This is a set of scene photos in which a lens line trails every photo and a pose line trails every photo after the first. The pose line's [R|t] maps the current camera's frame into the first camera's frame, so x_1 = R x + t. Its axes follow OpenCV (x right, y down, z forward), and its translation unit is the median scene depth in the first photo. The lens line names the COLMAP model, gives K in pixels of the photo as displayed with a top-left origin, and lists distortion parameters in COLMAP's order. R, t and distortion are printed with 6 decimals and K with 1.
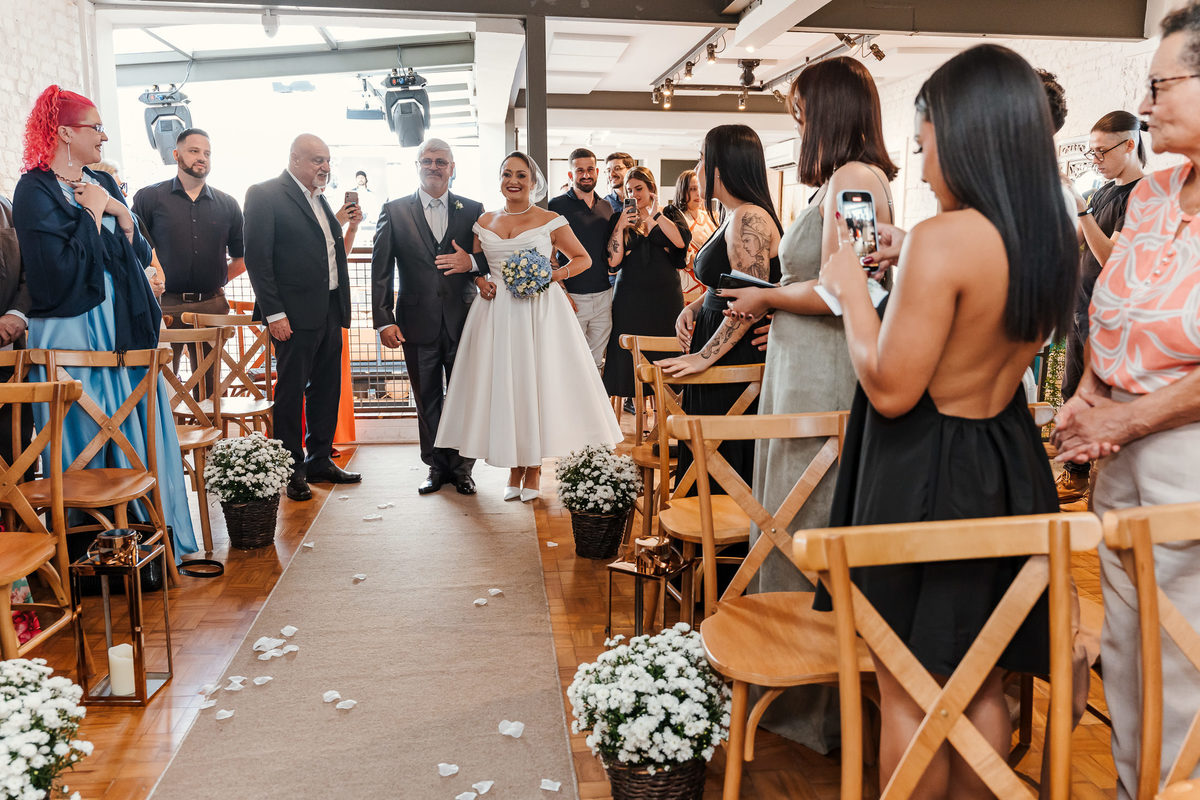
lens RADIAL K [[965.2, 0, 628.5], [0, 965.2, 397.0], [0, 0, 1]] dist [-0.009993, -0.000634]
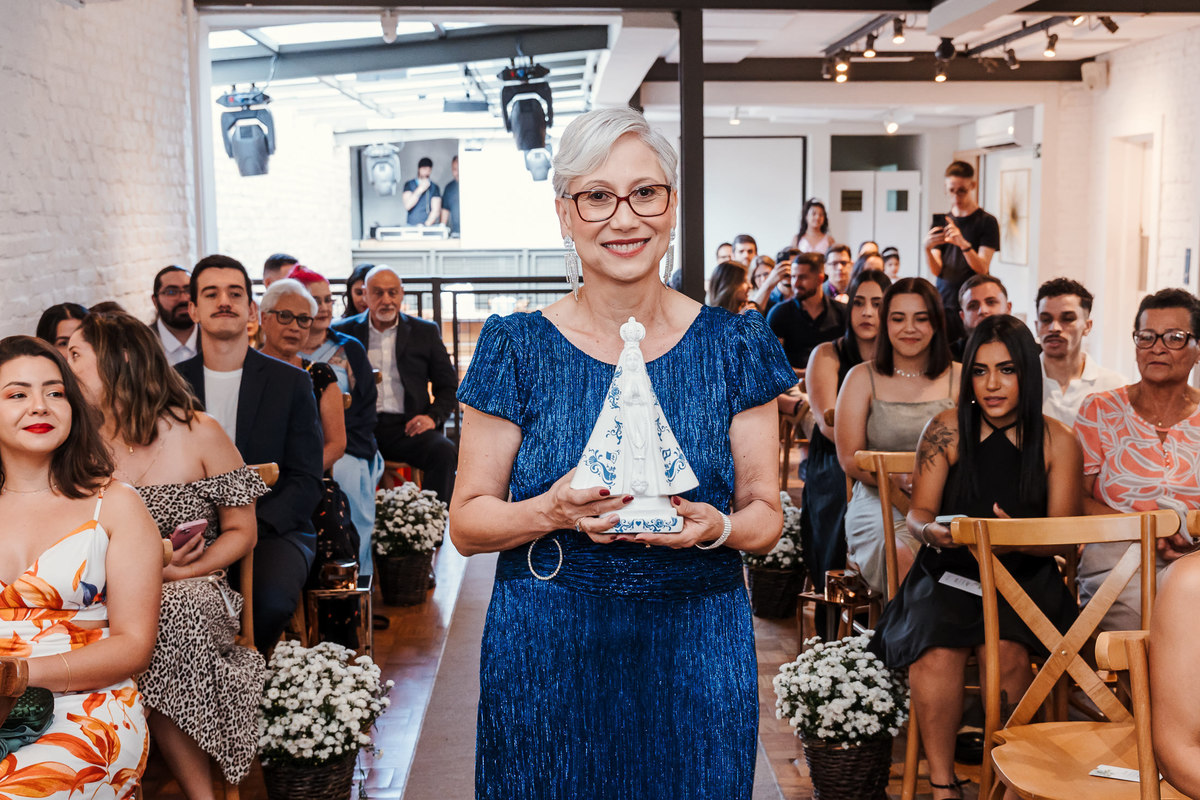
lens RADIAL K [[1471.7, 0, 630.7], [0, 1471.7, 405.9], [0, 0, 1]] dist [-0.005789, 0.022754]
pose [[0.995163, -0.000971, -0.098234, -0.058468], [-0.003322, 0.999047, -0.043528, 0.046112], [0.098183, 0.043644, 0.994211, -0.815718]]
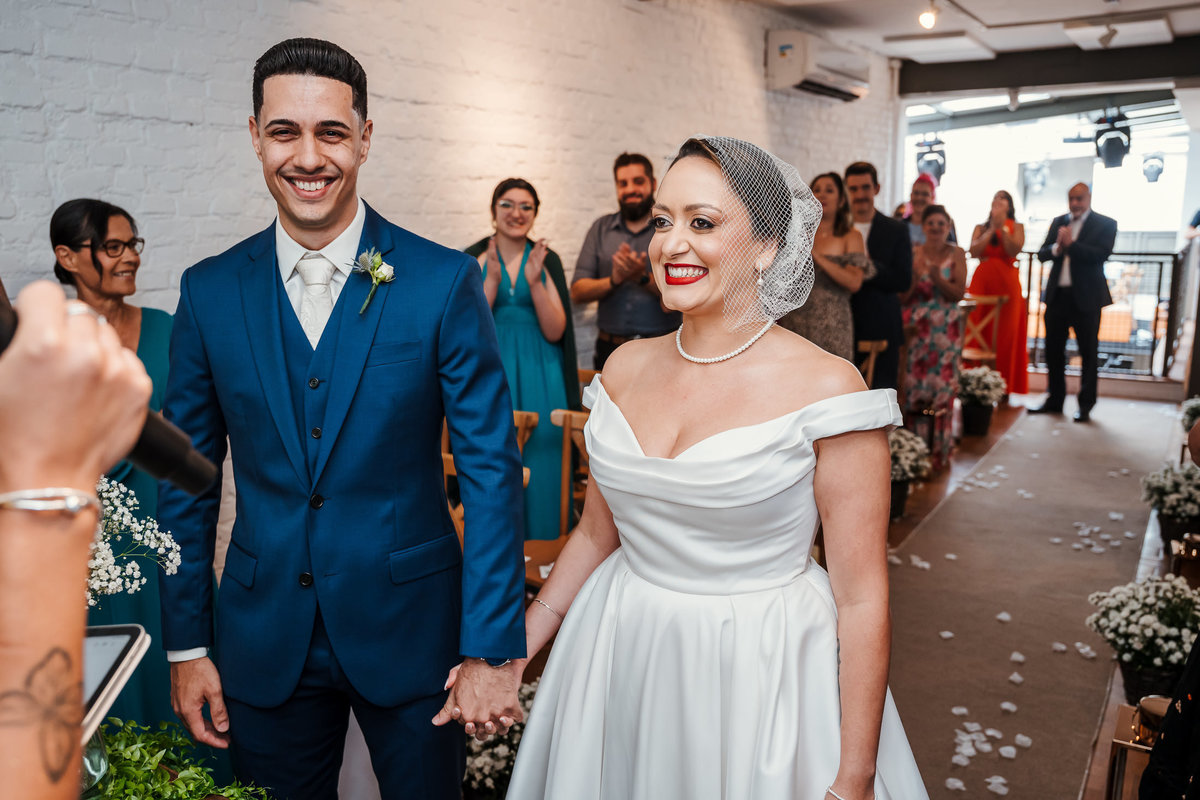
lens RADIAL K [[965.2, 0, 628.5], [0, 965.2, 397.0], [0, 0, 1]] dist [-0.009993, -0.000634]
pose [[0.775569, 0.105727, -0.622346, 0.360399], [-0.092750, 0.994261, 0.053324, 0.110147], [0.624412, 0.016366, 0.780924, -1.373460]]
